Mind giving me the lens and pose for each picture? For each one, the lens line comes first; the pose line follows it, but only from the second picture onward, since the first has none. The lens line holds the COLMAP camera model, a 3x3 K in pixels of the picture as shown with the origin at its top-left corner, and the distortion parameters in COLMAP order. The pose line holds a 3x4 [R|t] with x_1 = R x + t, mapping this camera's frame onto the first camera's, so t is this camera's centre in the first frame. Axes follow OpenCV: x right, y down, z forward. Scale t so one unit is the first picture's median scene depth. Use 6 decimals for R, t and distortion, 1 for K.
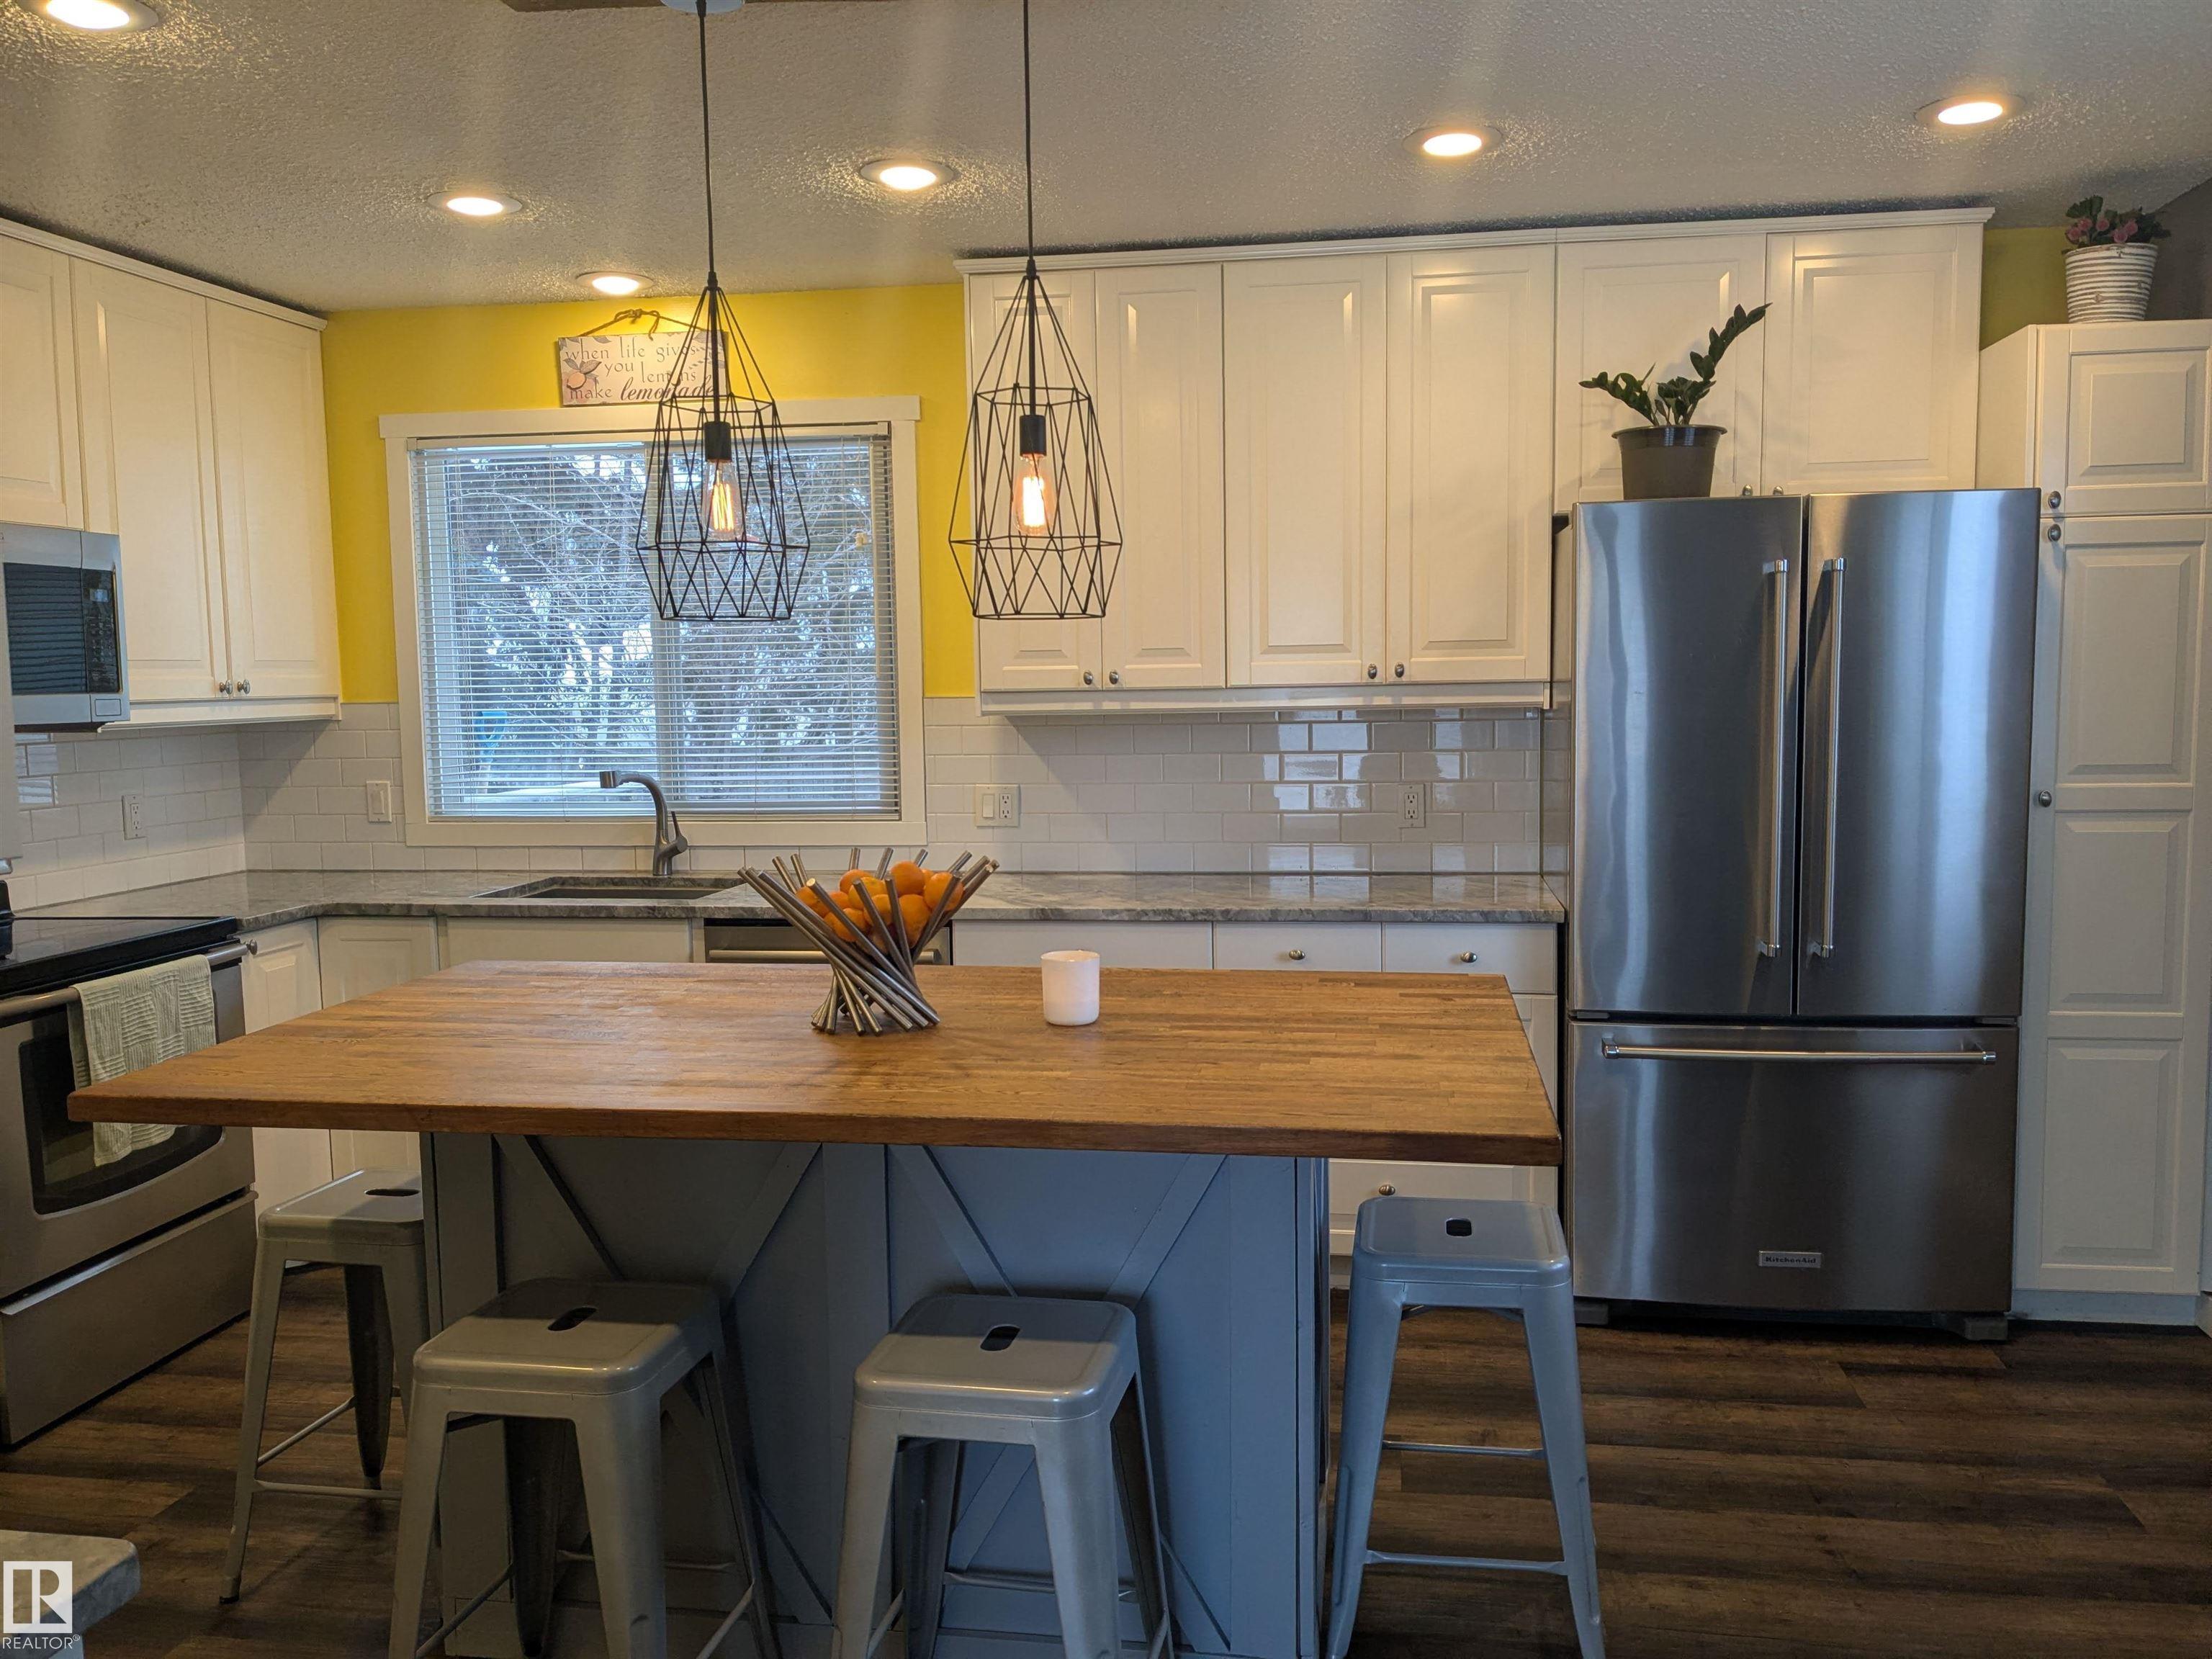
lens RADIAL K [[1756.0, 0, 1122.4], [0, 1756.0, 851.1], [0, 0, 1]] dist [0.074836, -0.110054]
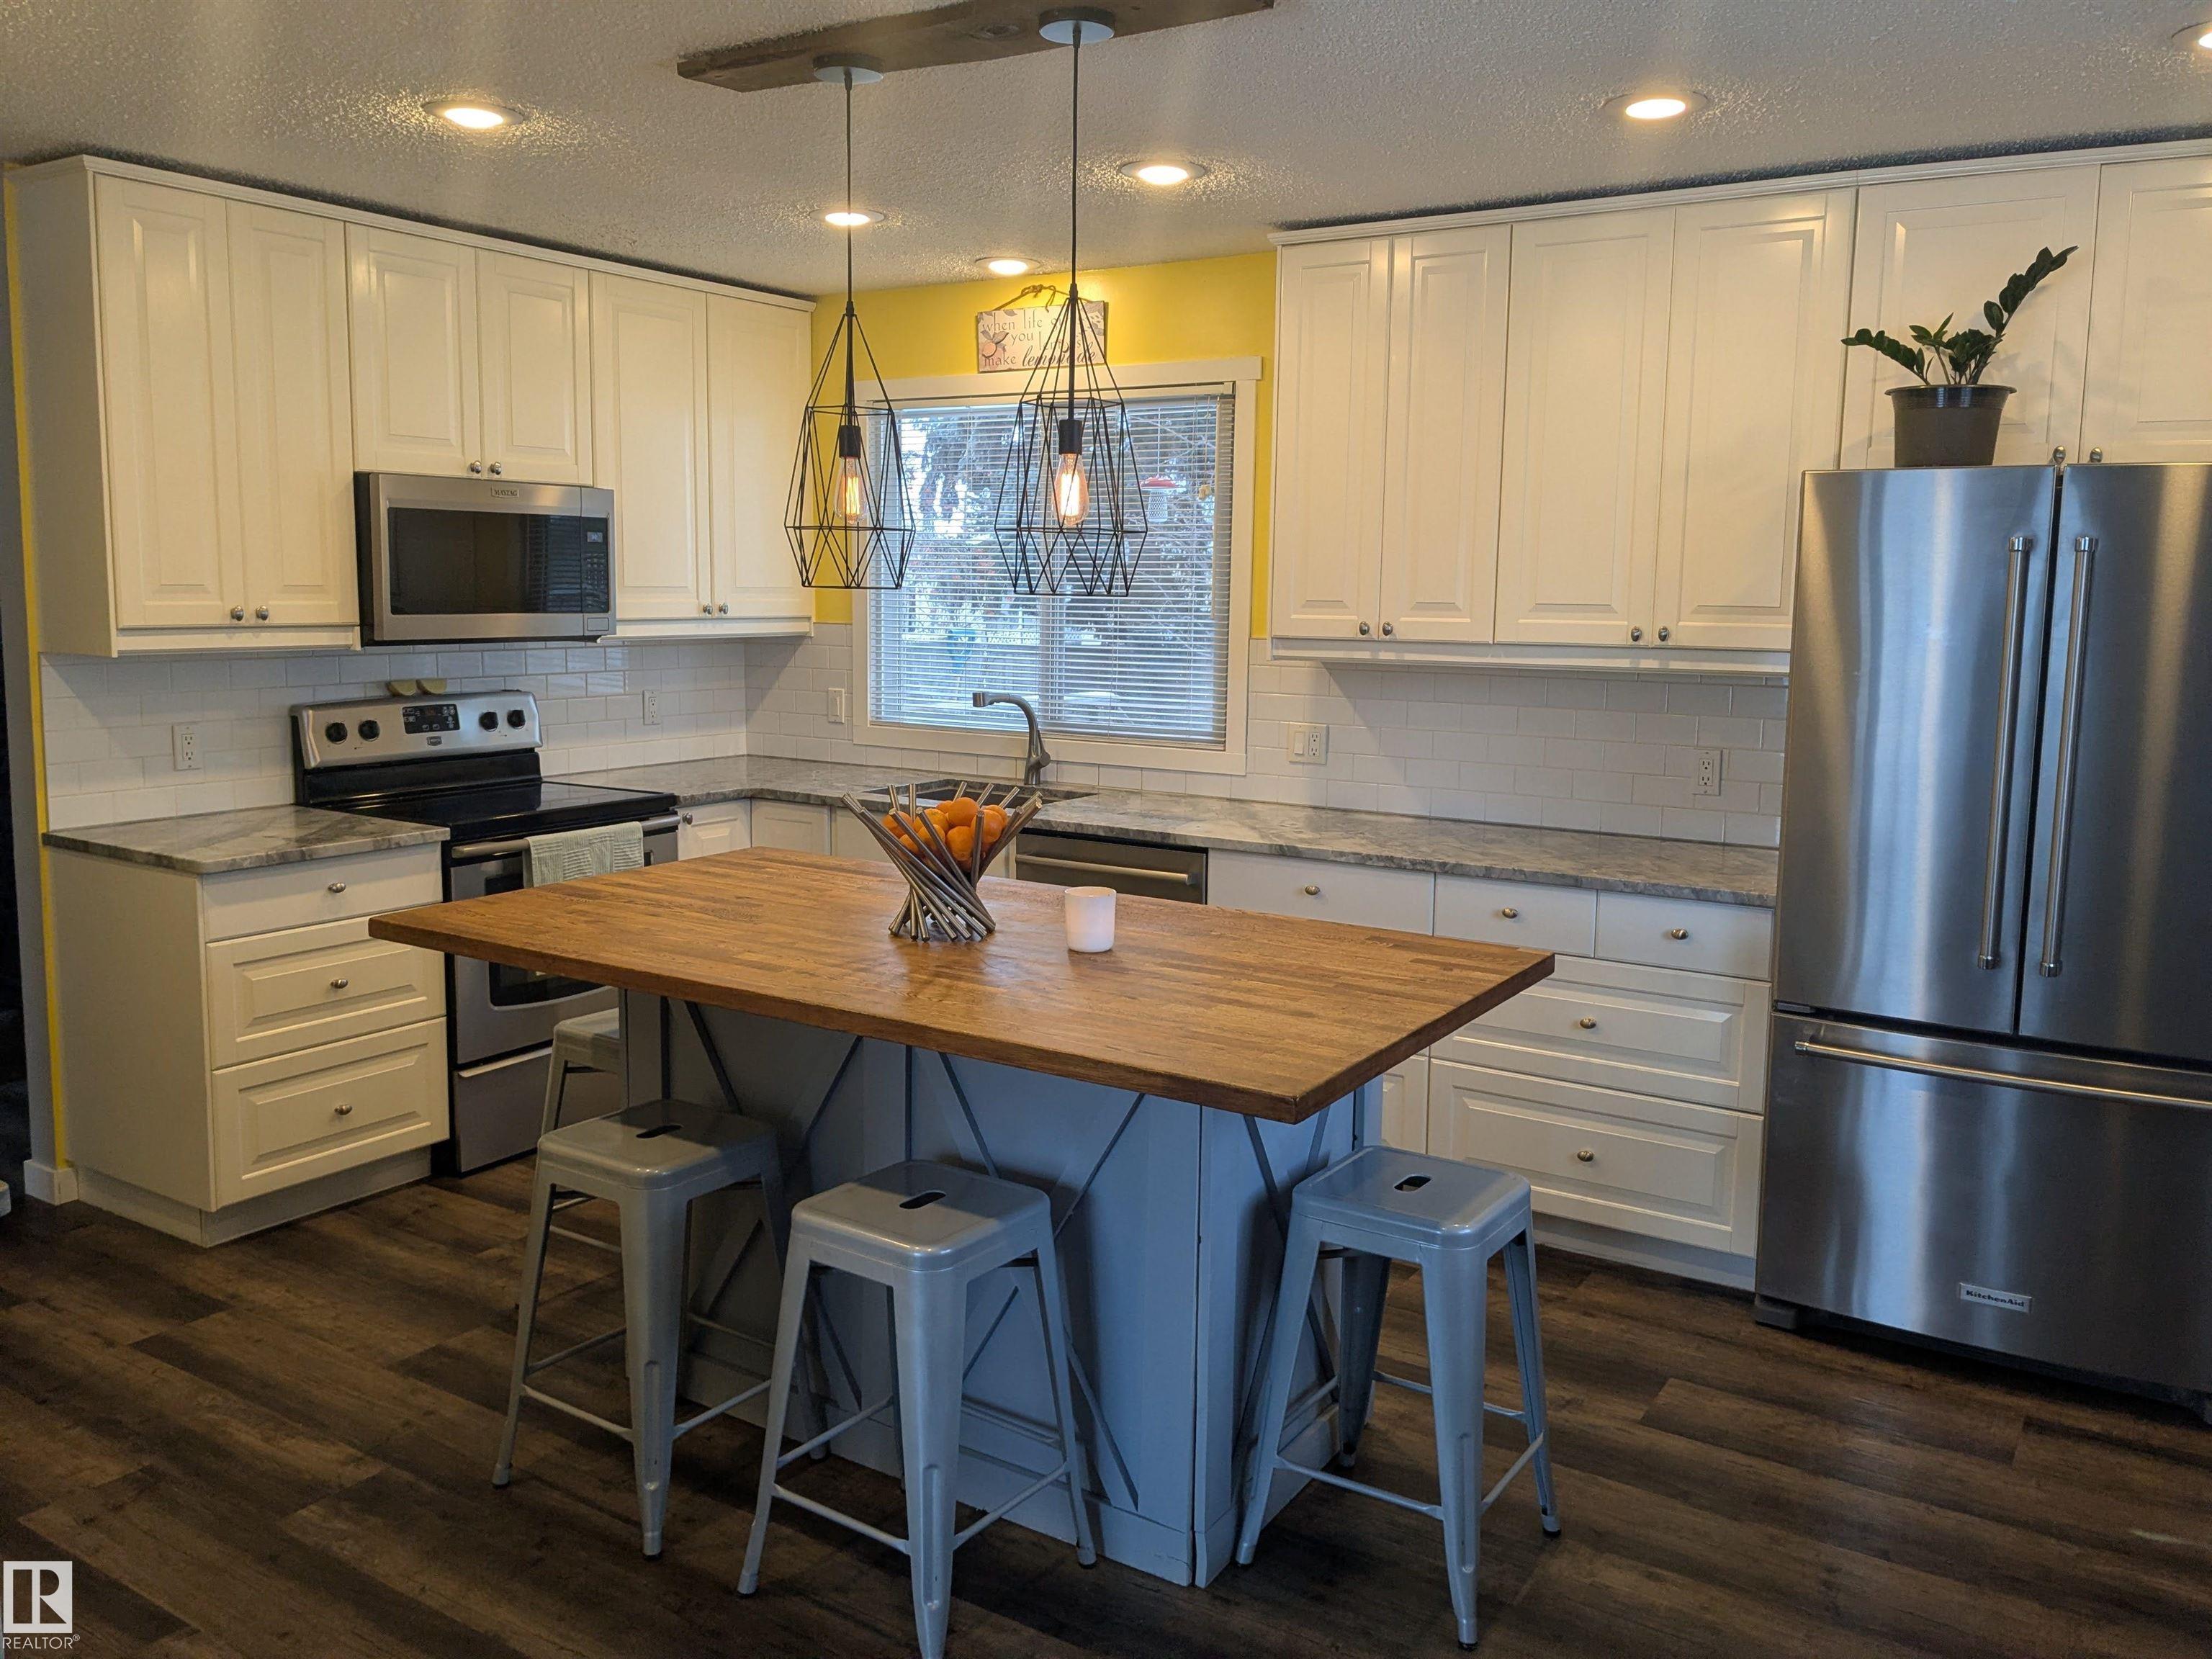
lens RADIAL K [[1768.1, 0, 1101.1], [0, 1768.1, 809.0], [0, 0, 1]] dist [0.074503, -0.109144]
pose [[0.910536, 0.081270, -0.405363, 0.308703], [-0.068520, 0.996594, 0.045893, -0.032984], [0.407712, -0.014012, 0.913003, -0.032168]]
